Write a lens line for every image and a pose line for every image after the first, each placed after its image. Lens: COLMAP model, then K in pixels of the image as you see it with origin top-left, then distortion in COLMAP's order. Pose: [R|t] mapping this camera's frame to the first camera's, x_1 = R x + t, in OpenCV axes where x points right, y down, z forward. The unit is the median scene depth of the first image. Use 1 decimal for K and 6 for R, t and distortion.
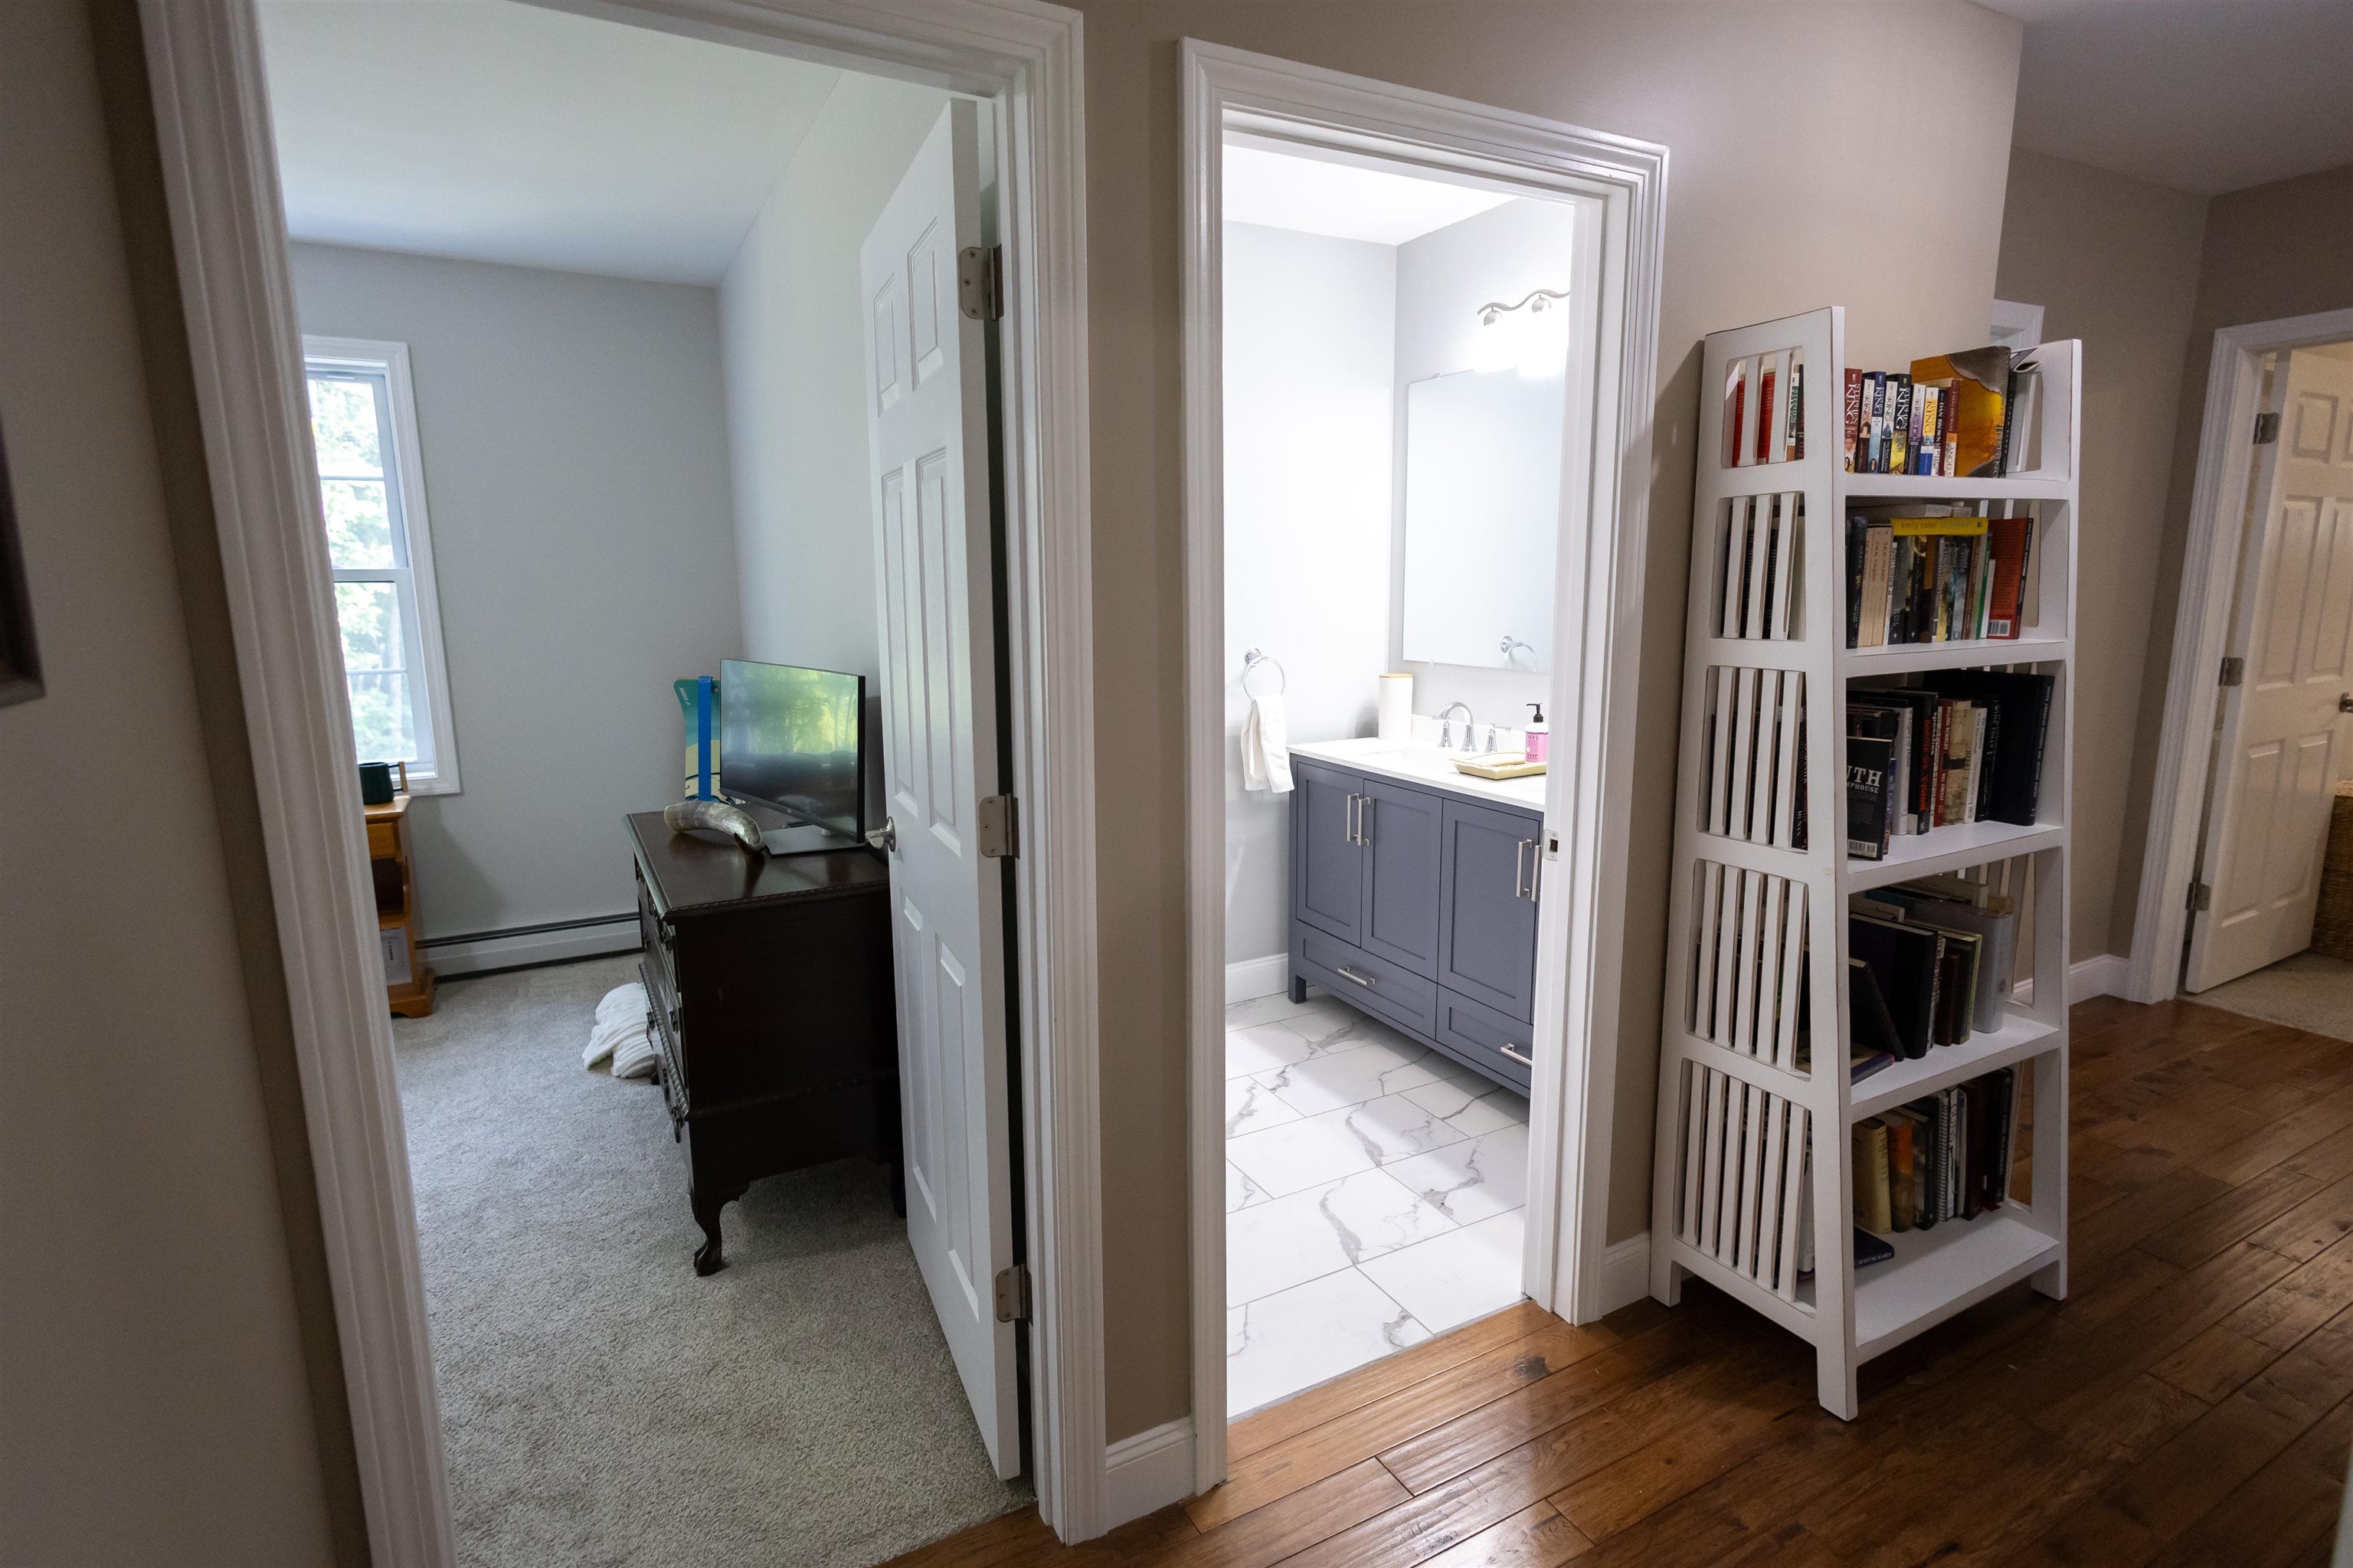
lens RADIAL K [[1152.7, 0, 1173.1], [0, 1152.7, 781.5], [0, 0, 1]] dist [0.016306, -0.001132]
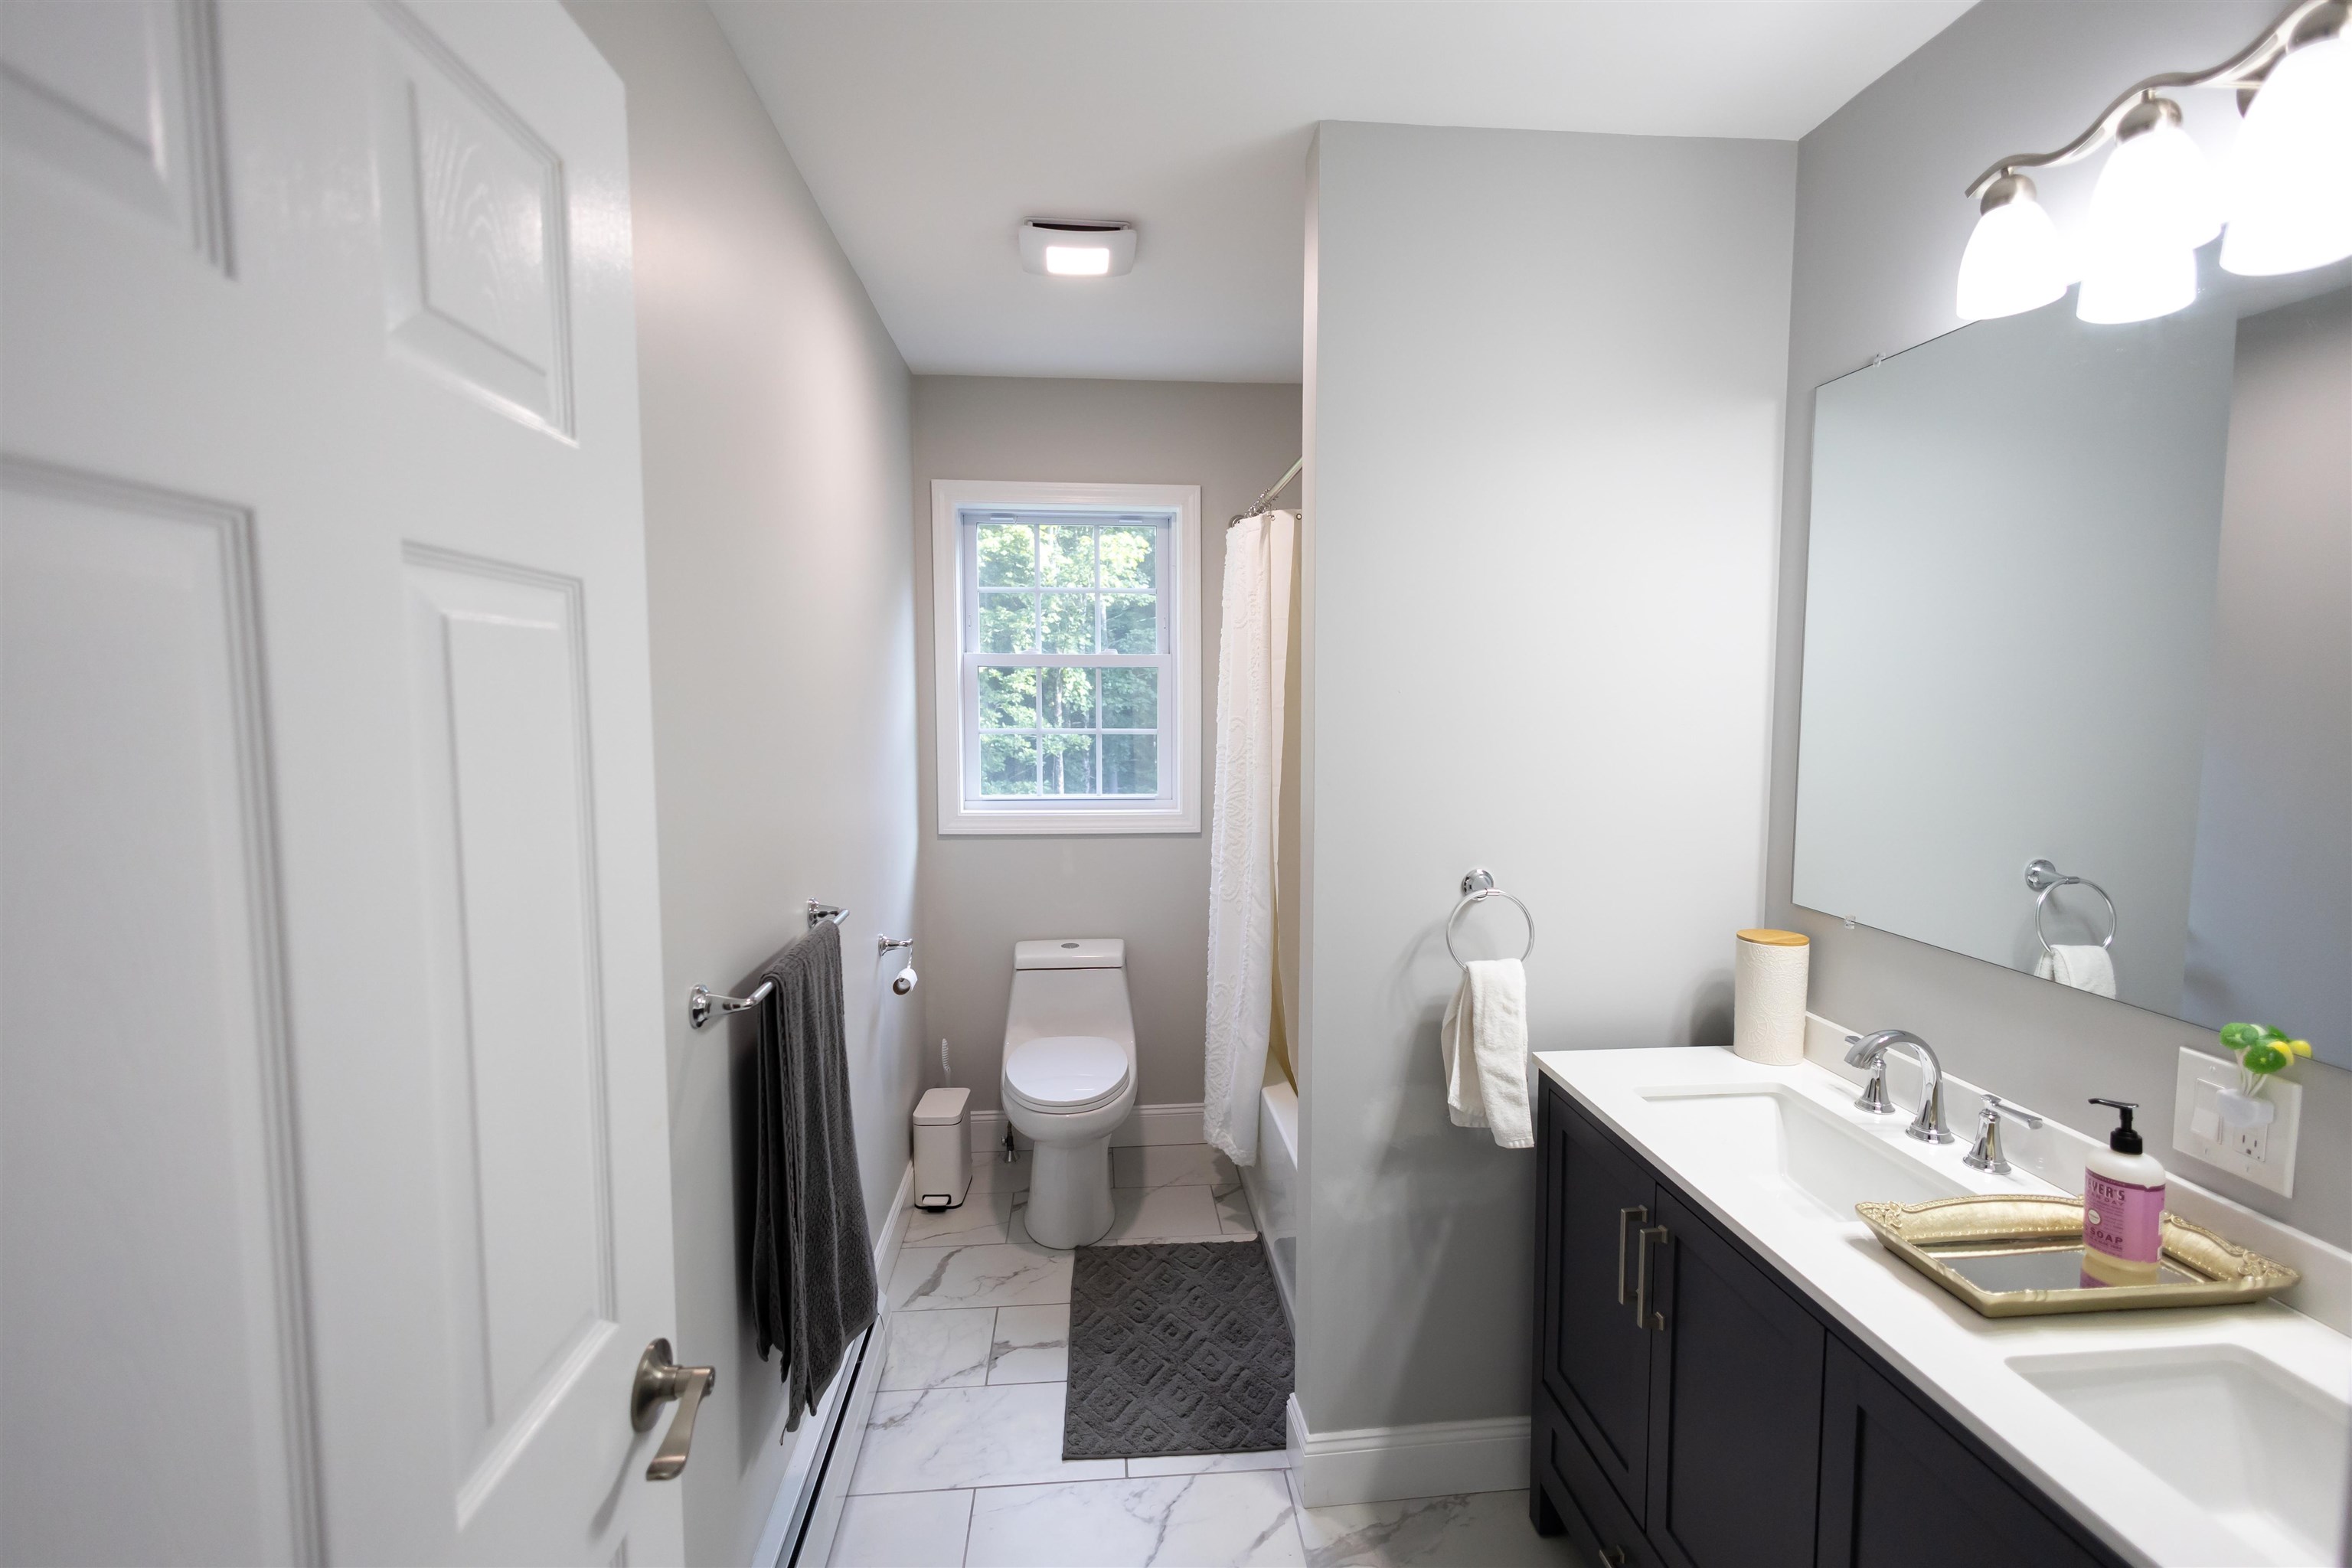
lens RADIAL K [[1066.1, 0, 1164.2], [0, 1066.1, 767.2], [0, 0, 1]] dist [0.004156, -0.000131]
pose [[0.914024, 0.045834, -0.403062, 0.138096], [-0.082605, 0.993808, -0.074313, -0.114505], [0.397160, 0.101219, 0.912151, 0.460664]]
